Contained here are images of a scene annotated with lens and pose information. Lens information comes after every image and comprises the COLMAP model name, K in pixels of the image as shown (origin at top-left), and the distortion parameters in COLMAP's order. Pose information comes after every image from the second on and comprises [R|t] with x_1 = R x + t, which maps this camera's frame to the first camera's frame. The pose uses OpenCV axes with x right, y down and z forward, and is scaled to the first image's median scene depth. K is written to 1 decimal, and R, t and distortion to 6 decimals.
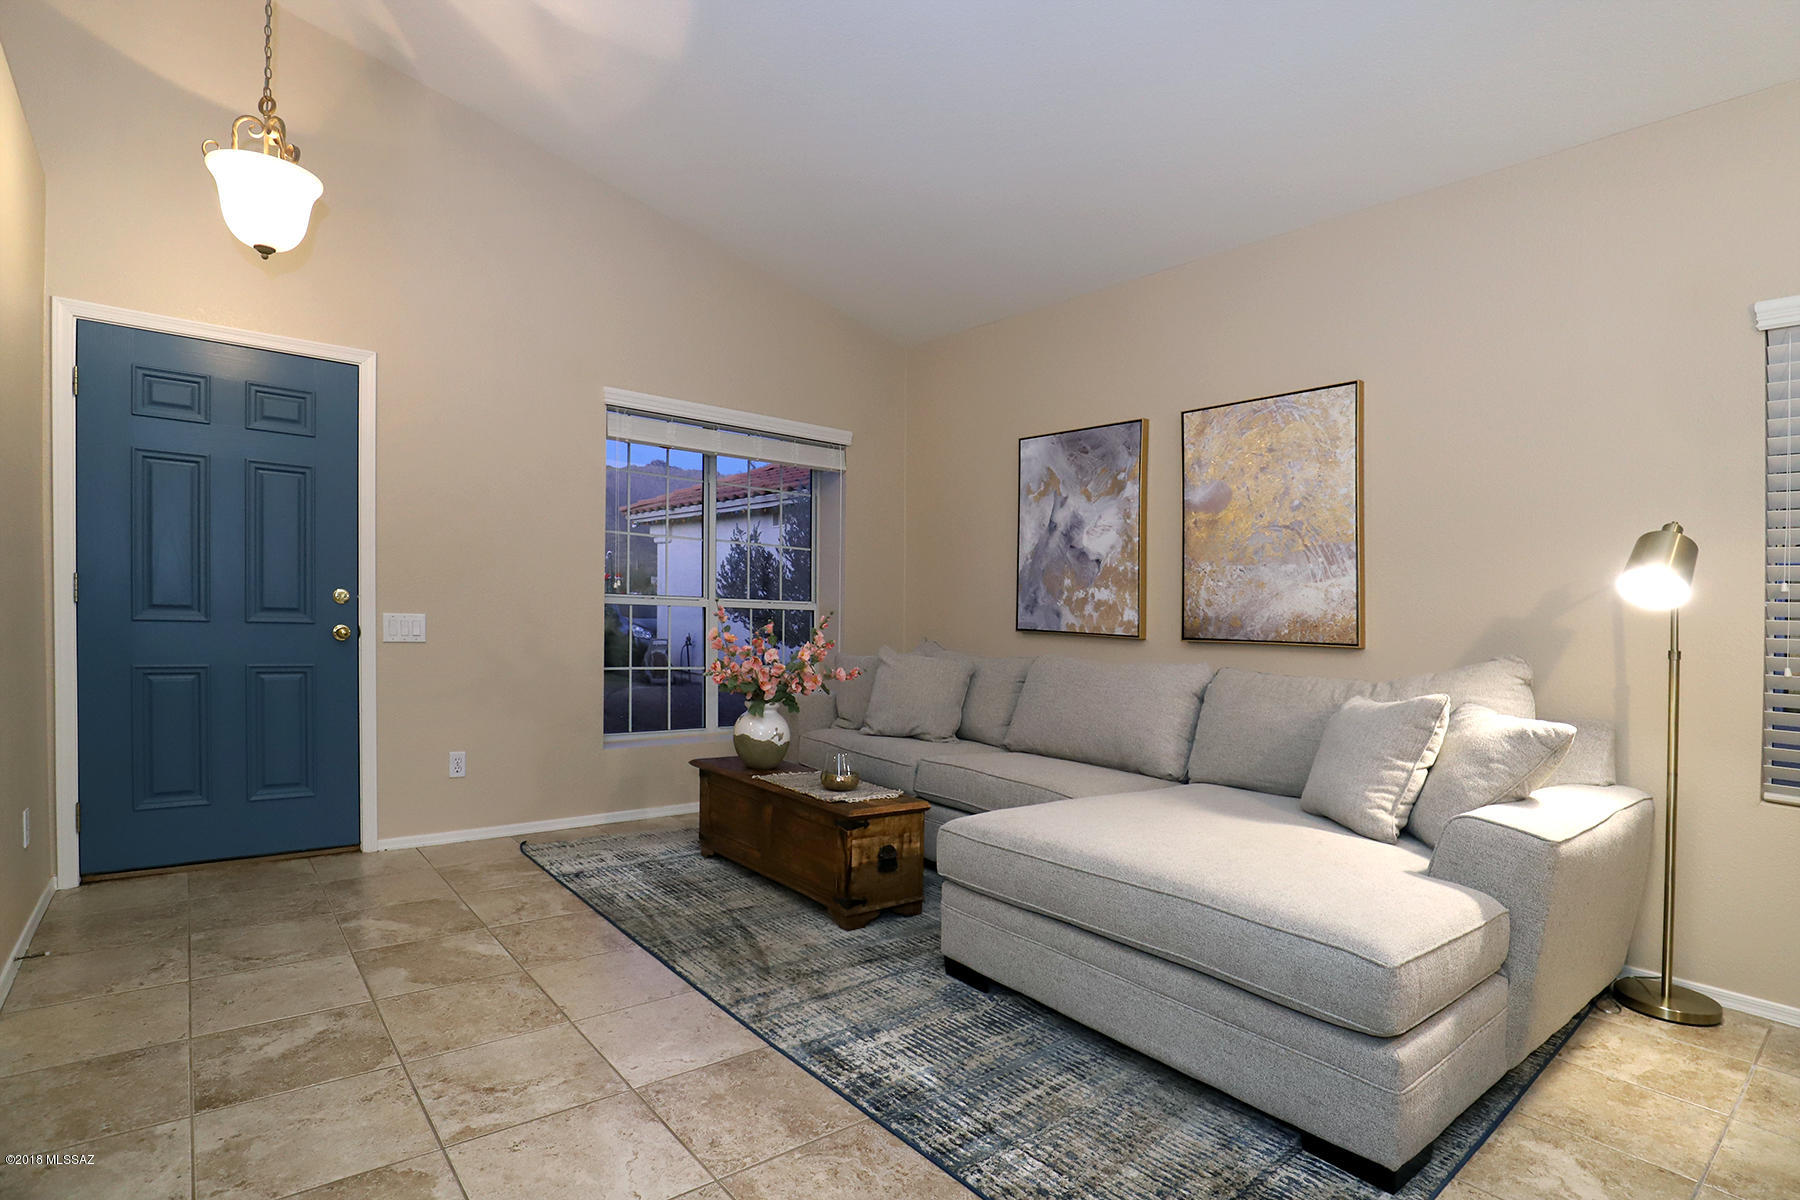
lens RADIAL K [[914.1, 0, 931.2], [0, 914.1, 637.5], [0, 0, 1]] dist [-0.030827, 0.004696]
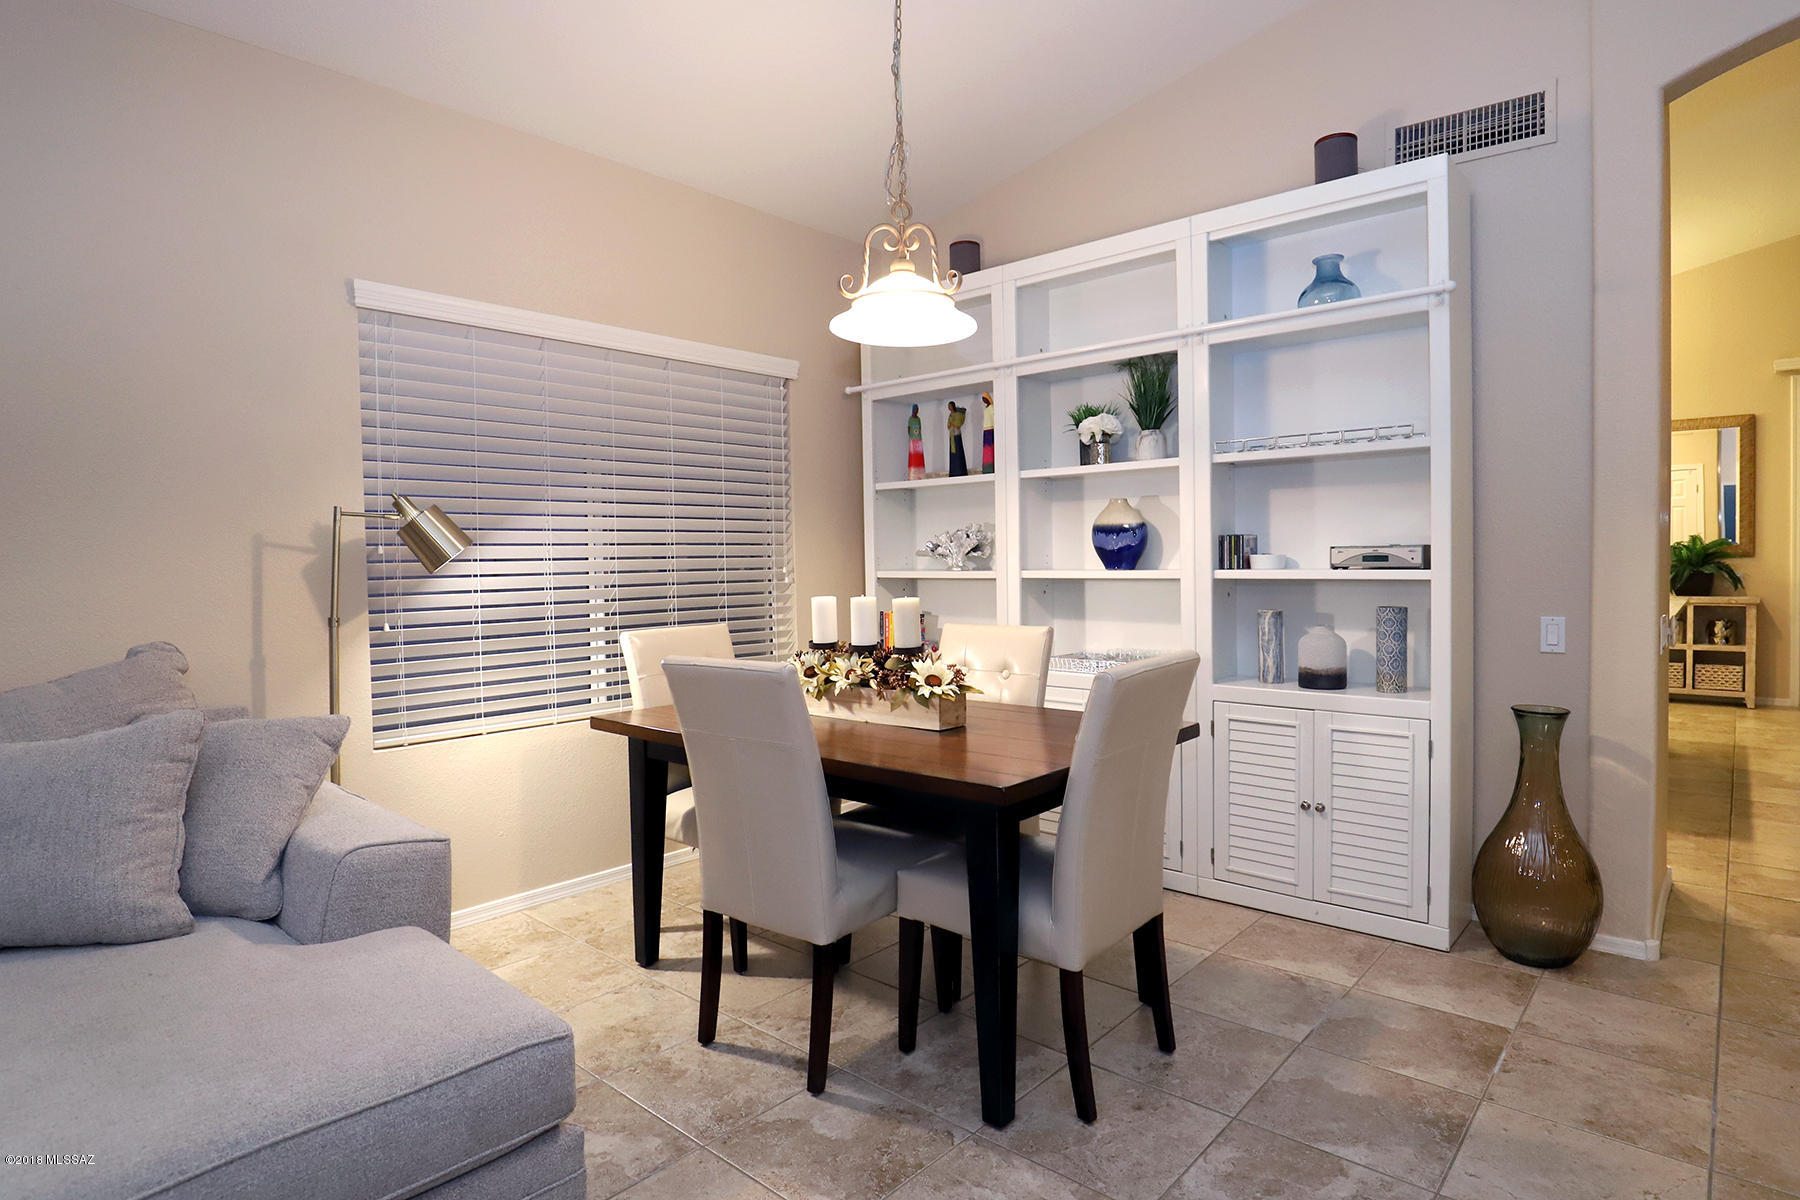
lens RADIAL K [[961.0, 0, 880.9], [0, 961.0, 559.2], [0, 0, 1]] dist [-0.025419, 0.001781]
pose [[-0.121831, -0.036583, 0.991876, -0.211861], [0.035296, 0.998529, 0.041164, -0.055613], [-0.991923, 0.040024, -0.120360, 0.425074]]
